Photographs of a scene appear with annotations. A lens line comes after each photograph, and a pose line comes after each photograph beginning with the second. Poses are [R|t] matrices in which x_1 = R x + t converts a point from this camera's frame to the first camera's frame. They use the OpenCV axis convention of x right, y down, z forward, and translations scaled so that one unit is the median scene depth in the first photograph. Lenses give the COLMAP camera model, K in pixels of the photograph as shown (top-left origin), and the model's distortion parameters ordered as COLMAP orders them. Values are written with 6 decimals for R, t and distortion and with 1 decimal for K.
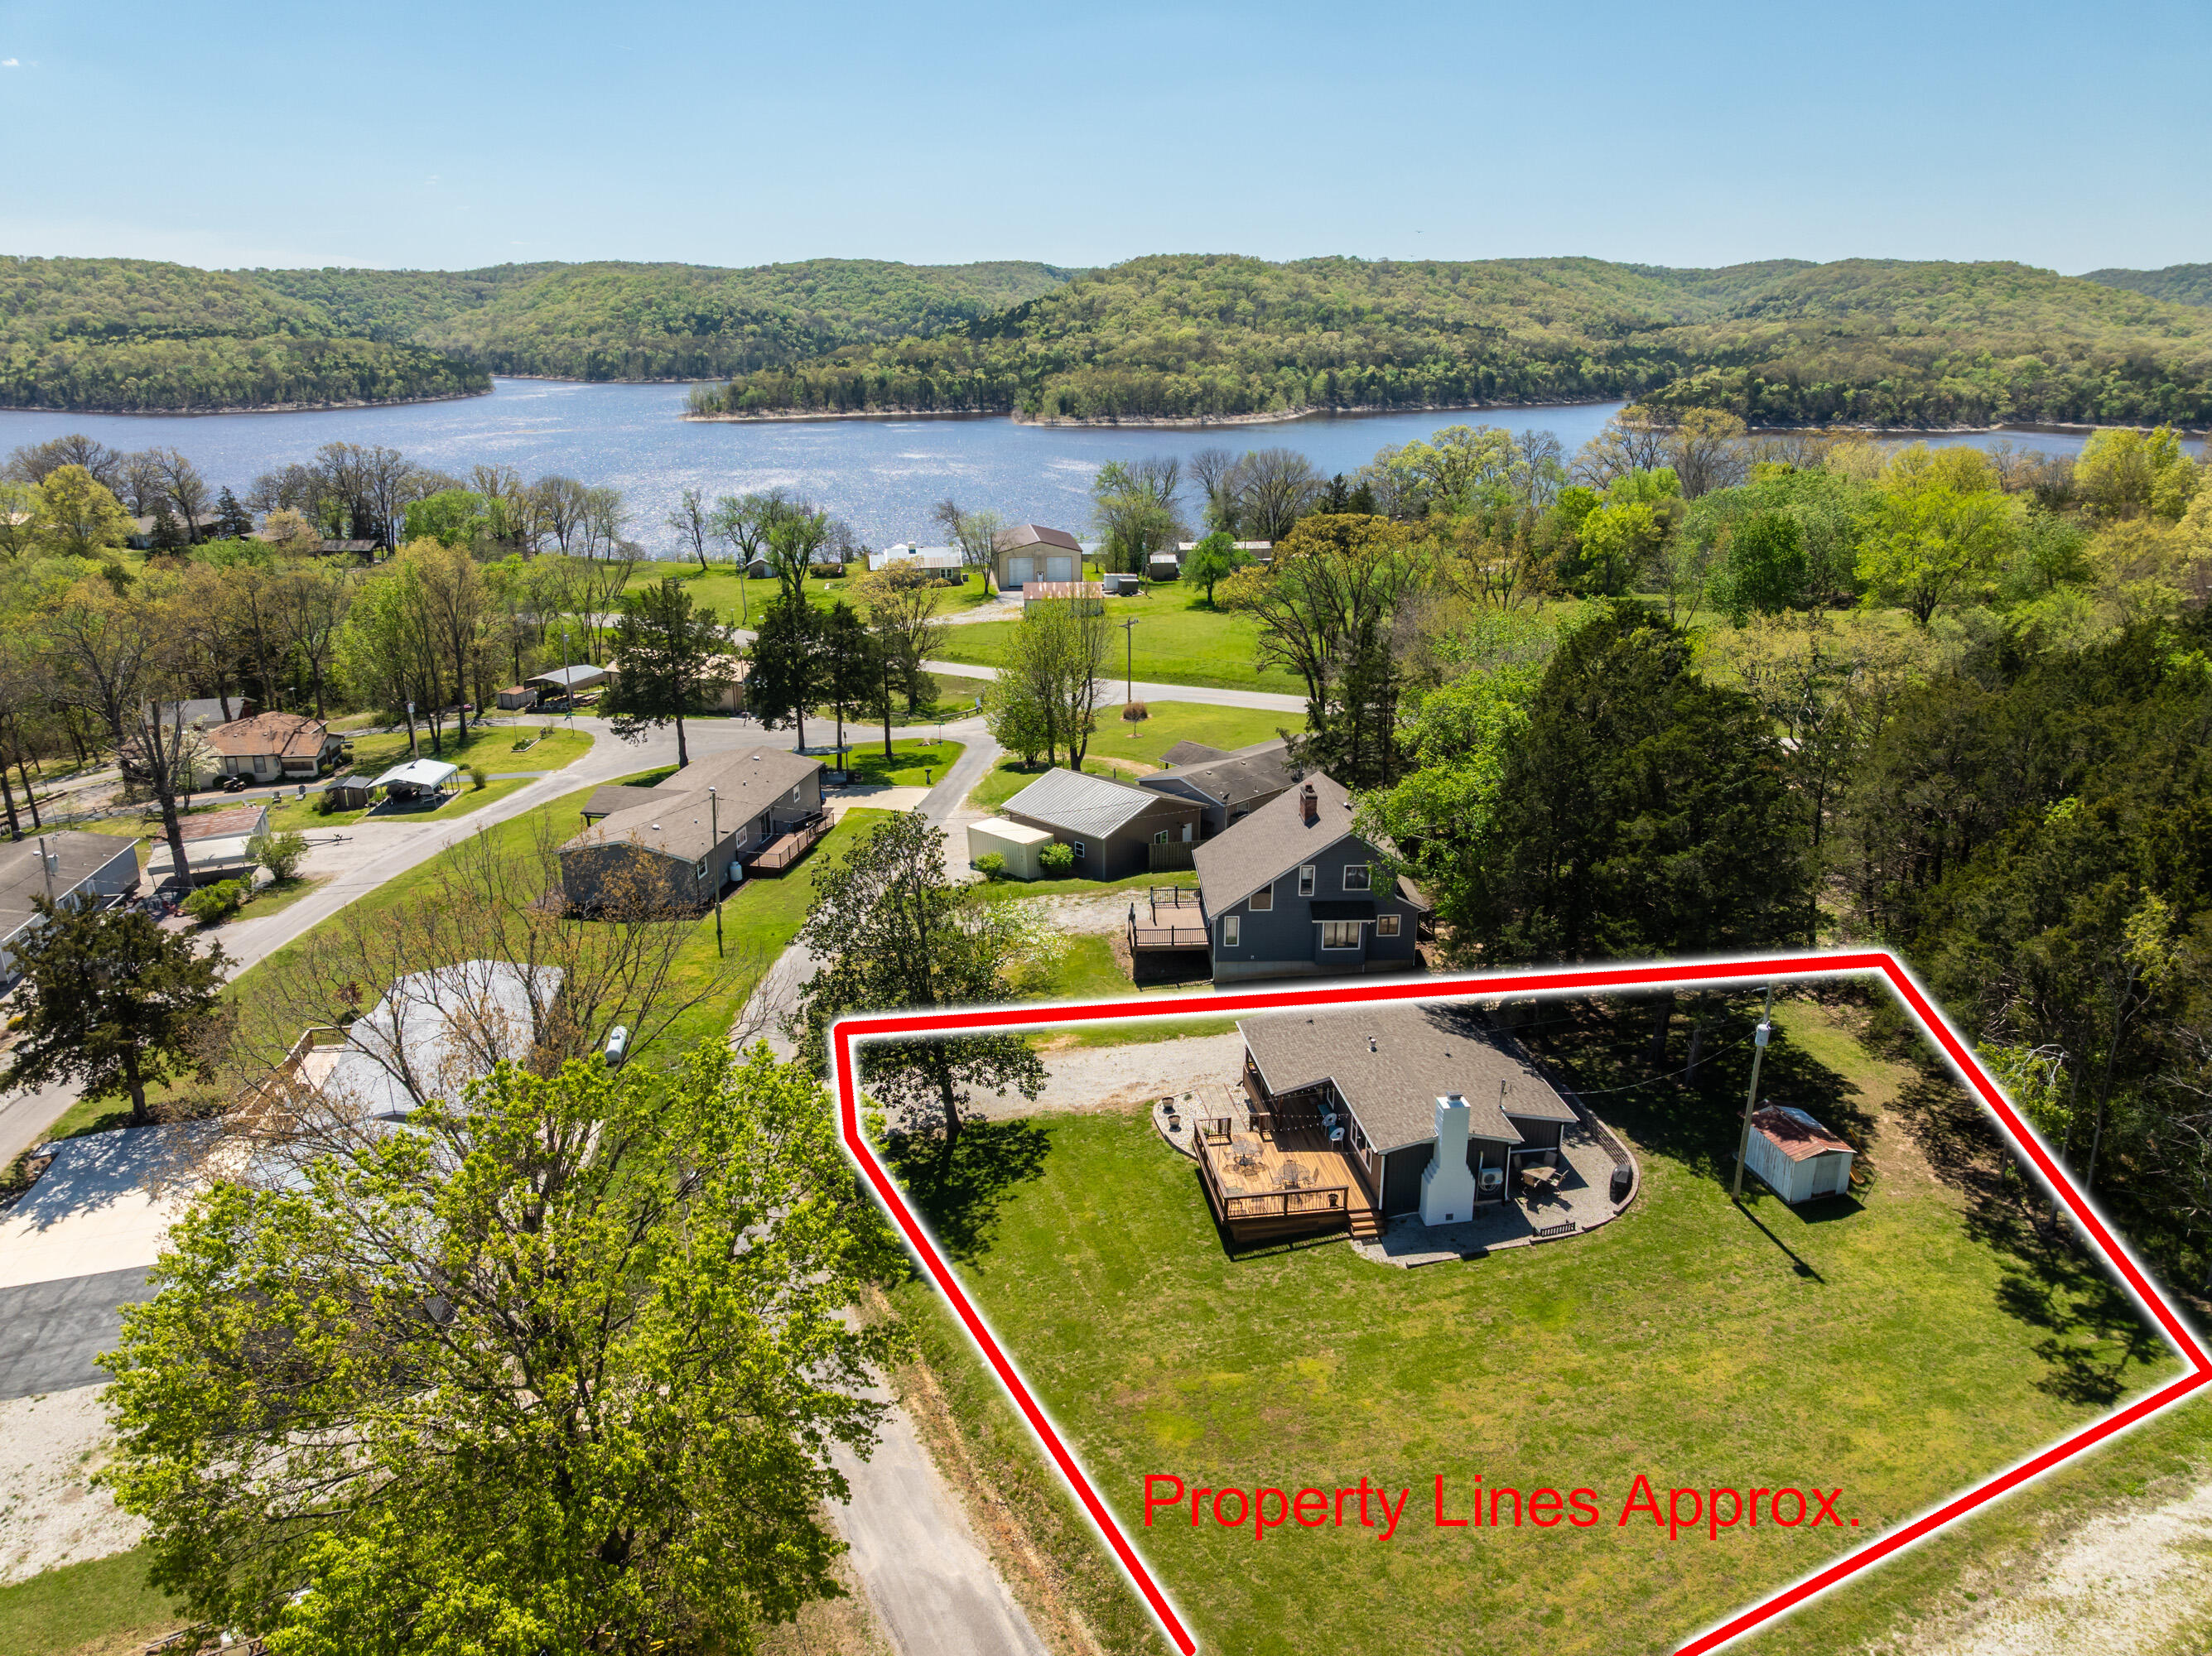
lens RADIAL K [[1532.4, 0, 1113.6], [0, 1532.4, 851.8], [0, 0, 1]] dist [-0.023657, 0.002814]
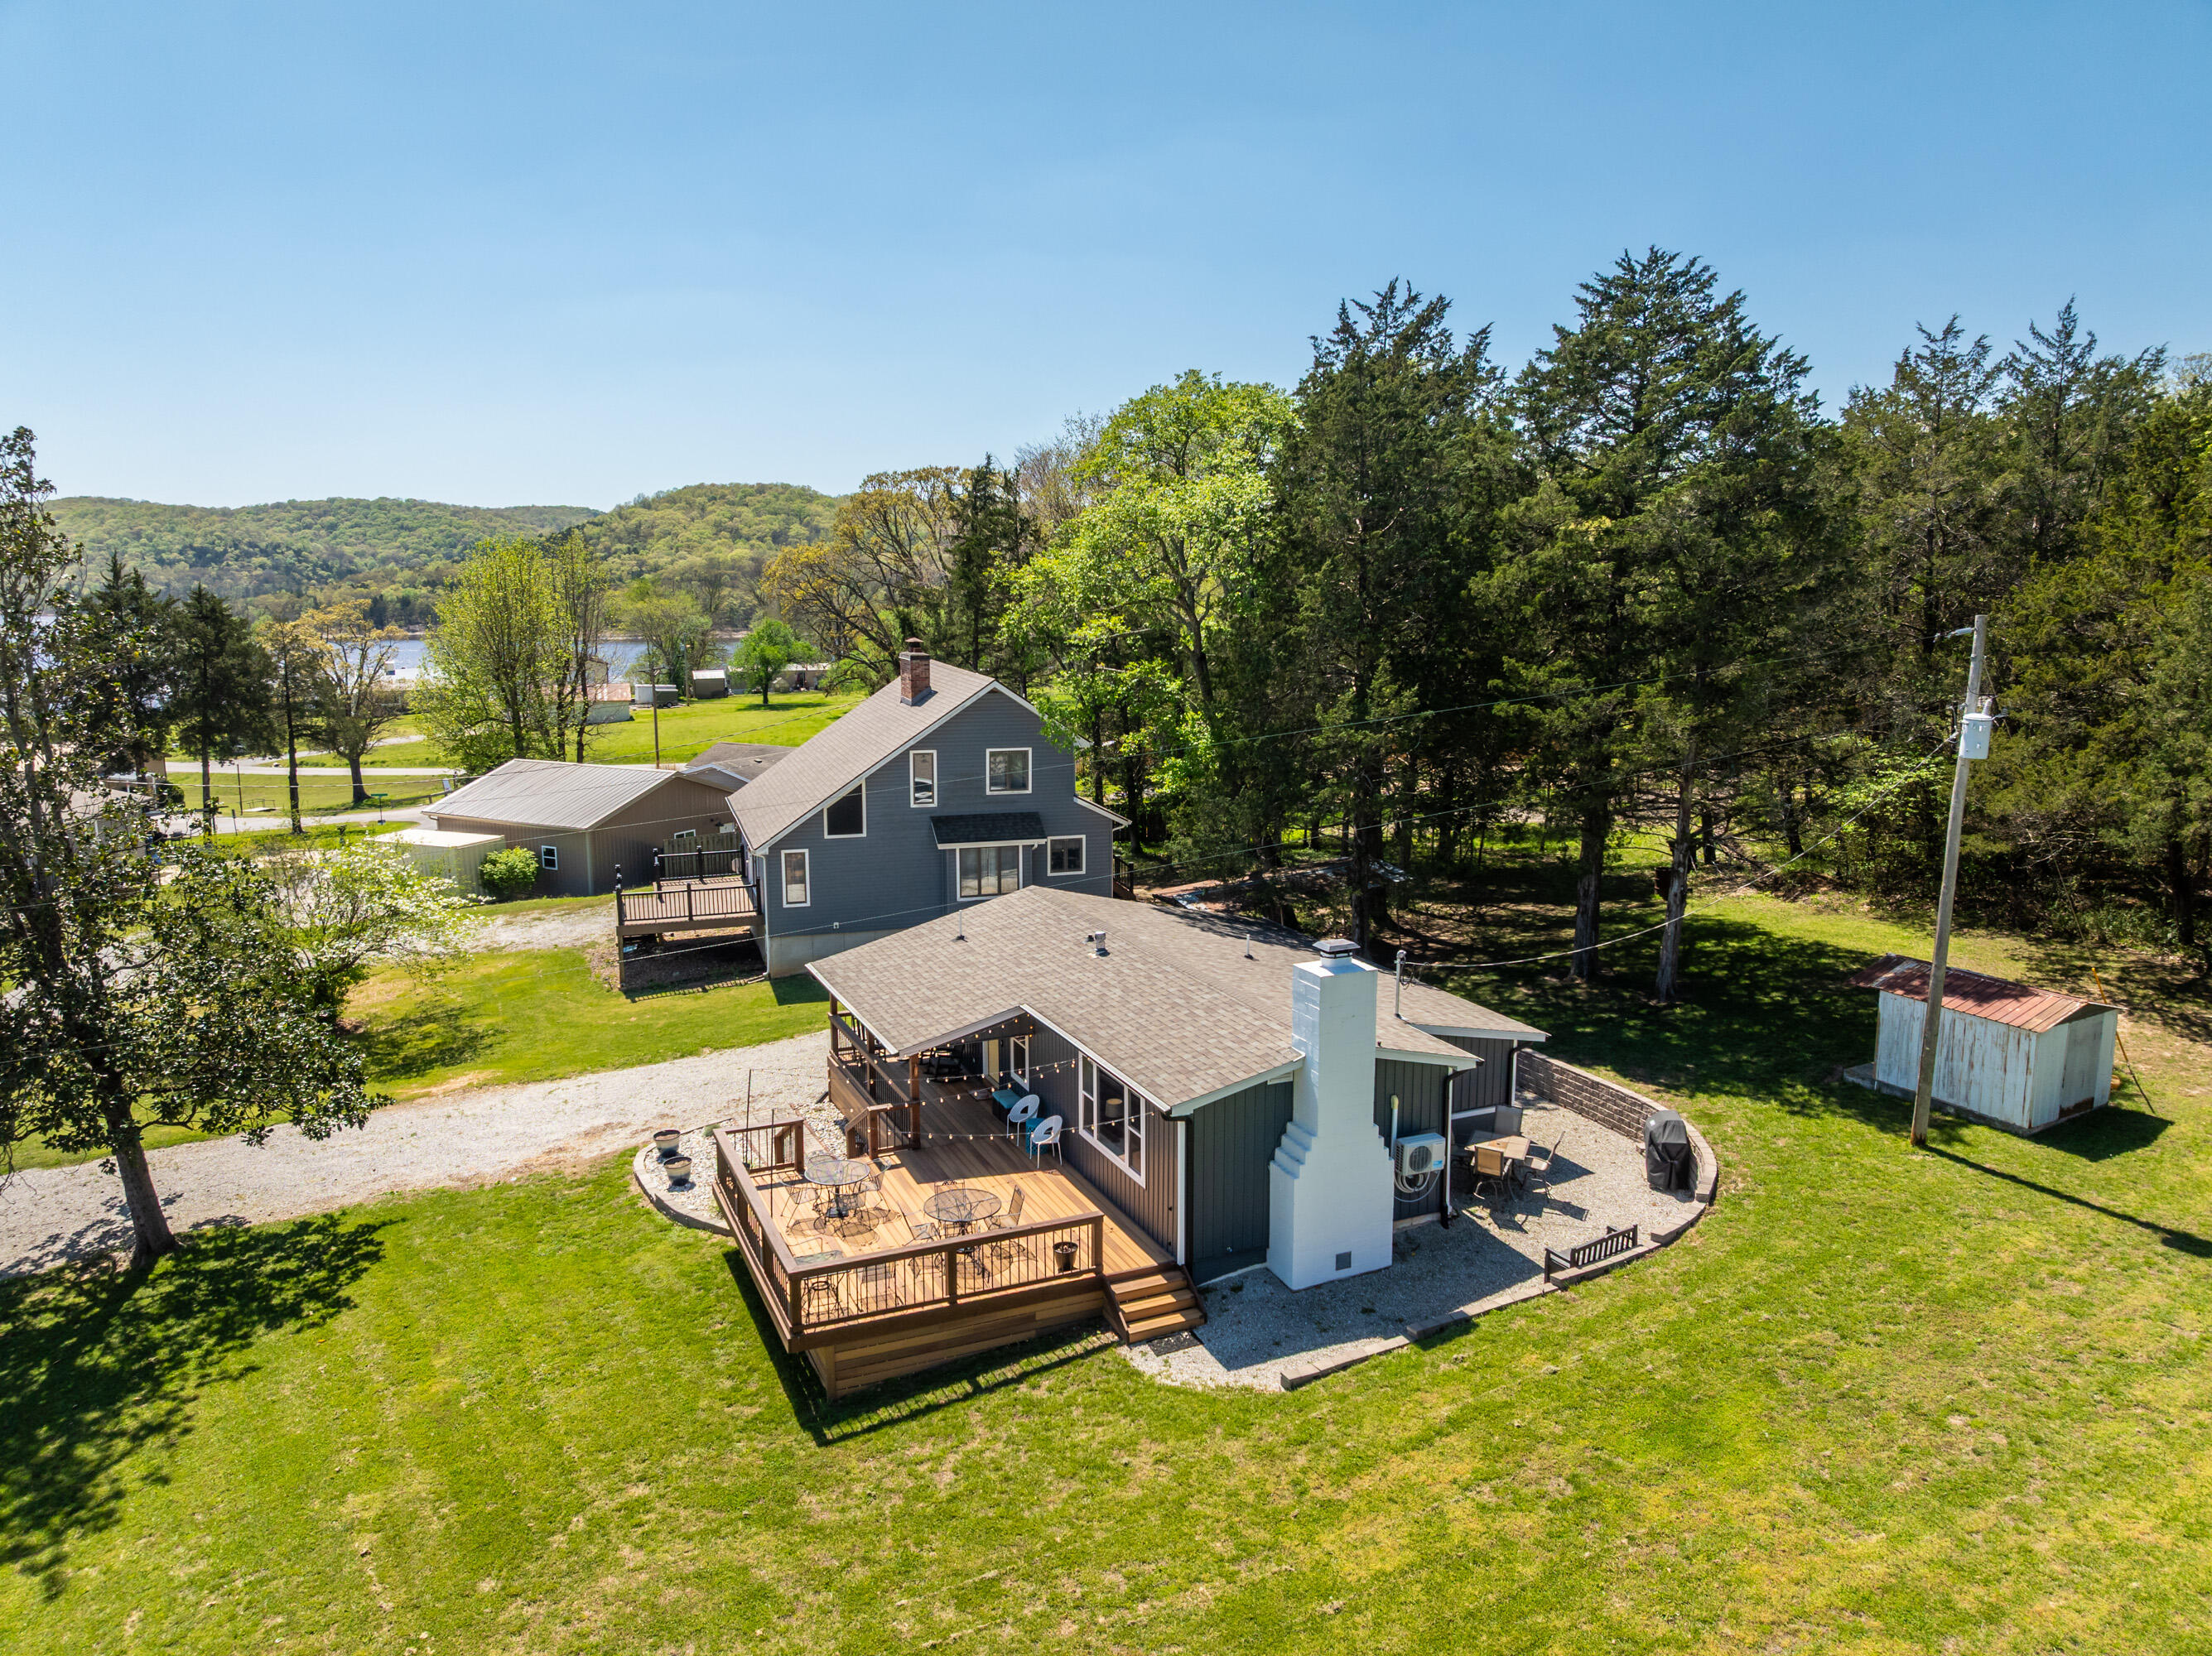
lens RADIAL K [[1558.6, 0, 1100.5], [0, 1558.6, 814.8], [0, 0, 1]] dist [-0.048552, 0.023763]
pose [[0.963869, -0.042857, 0.262907, 0.046932], [0.088388, 0.982512, -0.163885, 0.170354], [-0.251286, 0.181201, 0.950801, 0.553218]]
